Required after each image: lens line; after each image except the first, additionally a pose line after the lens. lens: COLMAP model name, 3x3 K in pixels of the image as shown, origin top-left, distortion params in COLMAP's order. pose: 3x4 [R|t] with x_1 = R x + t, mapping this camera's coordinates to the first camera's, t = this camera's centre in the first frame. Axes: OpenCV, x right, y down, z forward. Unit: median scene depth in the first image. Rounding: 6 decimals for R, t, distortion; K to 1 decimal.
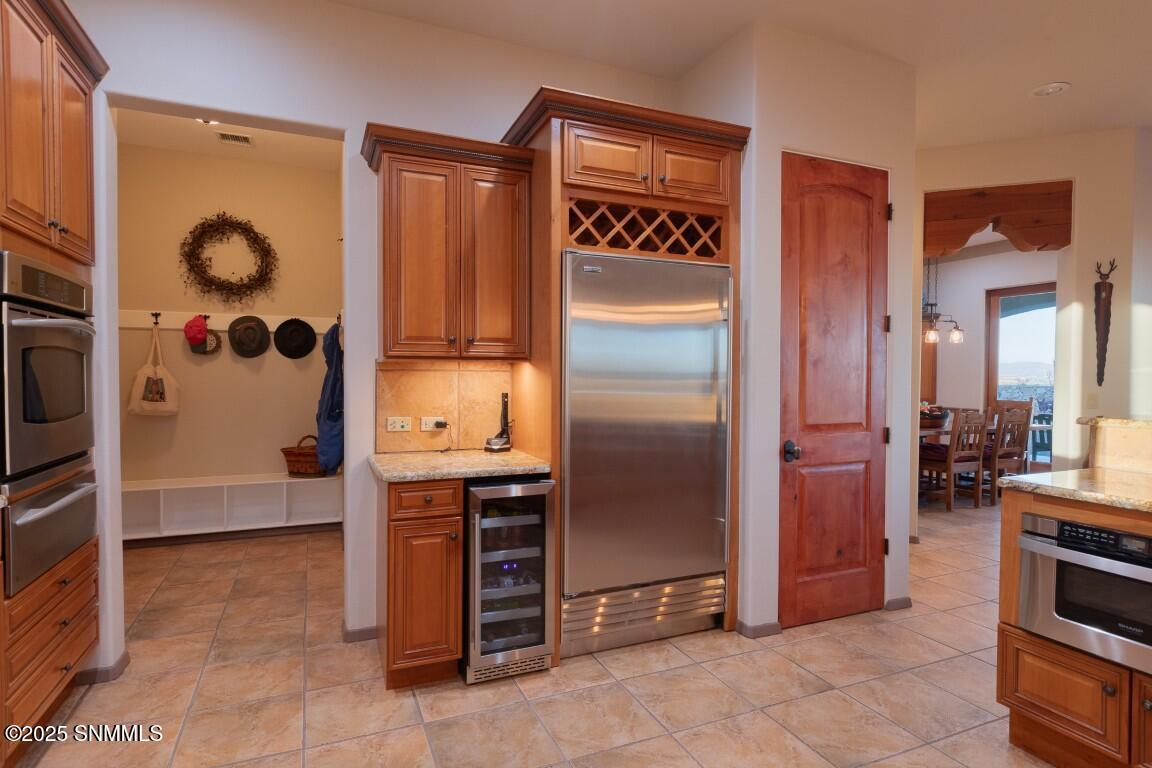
lens RADIAL K [[608.7, 0, 572.2], [0, 608.7, 382.7], [0, 0, 1]] dist [-0.002589, -0.000997]
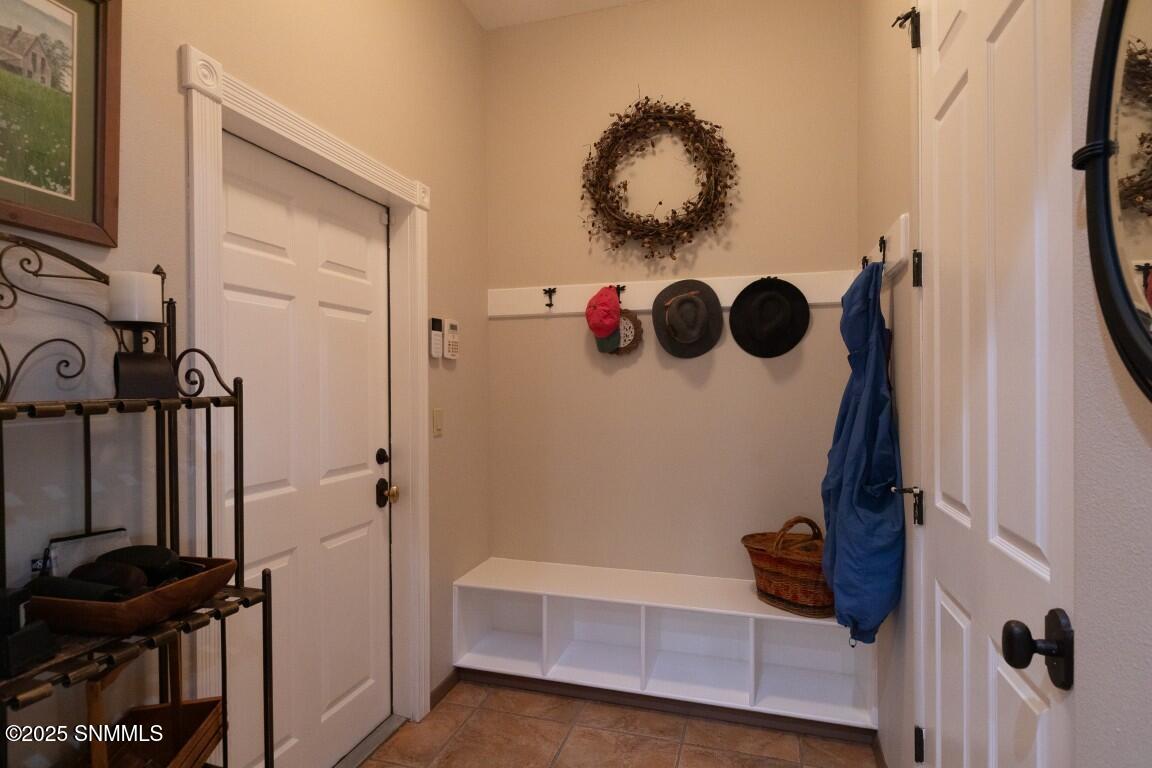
lens RADIAL K [[608.7, 0, 574.7], [0, 608.7, 389.9], [0, 0, 1]] dist [-0.002589, -0.000997]
pose [[0.767549, -0.000487, -0.640990, -0.266787], [-0.002763, 0.999988, -0.004068, -0.010622], [0.640984, 0.004893, 0.767539, 0.532270]]
